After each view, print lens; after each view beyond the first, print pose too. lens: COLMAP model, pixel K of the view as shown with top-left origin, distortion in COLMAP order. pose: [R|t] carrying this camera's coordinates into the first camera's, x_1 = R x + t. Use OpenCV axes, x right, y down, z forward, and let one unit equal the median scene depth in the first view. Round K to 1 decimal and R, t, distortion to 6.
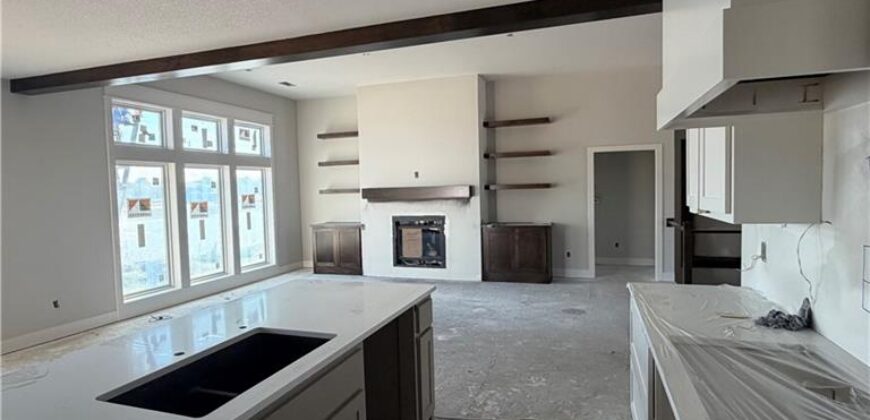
lens RADIAL K [[463.0, 0, 431.3], [0, 463.0, 210.6], [0, 0, 1]] dist [0.001176, -0.000958]
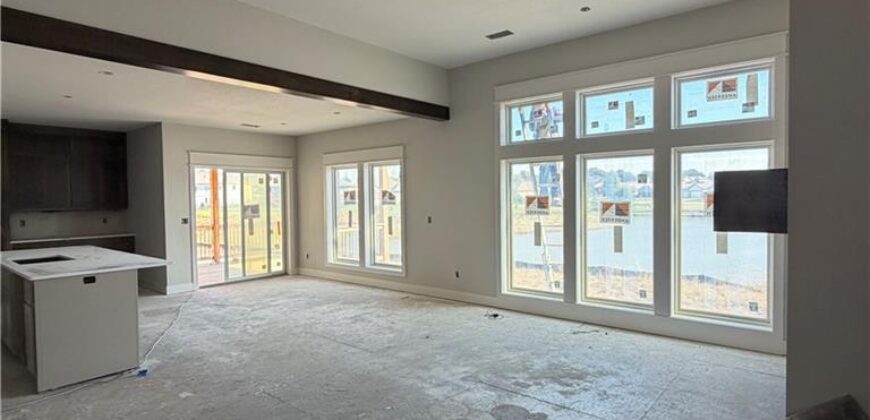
lens RADIAL K [[463.0, 0, 433.8], [0, 463.0, 208.4], [0, 0, 1]] dist [0.001176, -0.000958]
pose [[-0.357423, 0.051314, -0.932532, 0.290911], [-0.025516, 0.997580, 0.064674, -0.046483], [0.933594, 0.046910, -0.355249, 0.930270]]
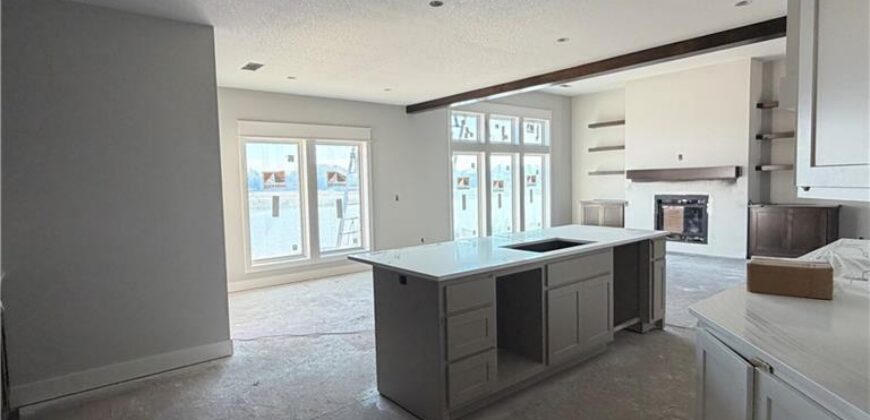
lens RADIAL K [[463.0, 0, 431.0], [0, 463.0, 213.5], [0, 0, 1]] dist [0.001176, -0.000958]
pose [[0.846911, 0.043180, -0.529978, 0.056262], [-0.024382, 0.998803, 0.042415, 0.024550], [0.531175, -0.023000, 0.846950, -0.250939]]
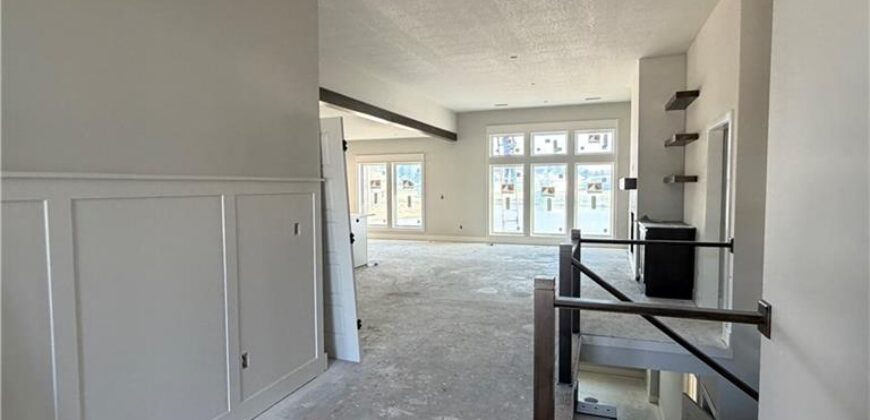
lens RADIAL K [[463.0, 0, 437.0], [0, 463.0, 206.6], [0, 0, 1]] dist [0.001176, -0.000958]
pose [[-0.033580, 0.064971, -0.997322, 1.034251], [-0.045806, 0.996736, 0.066476, -0.037582], [0.998386, 0.047915, -0.030495, 0.628879]]
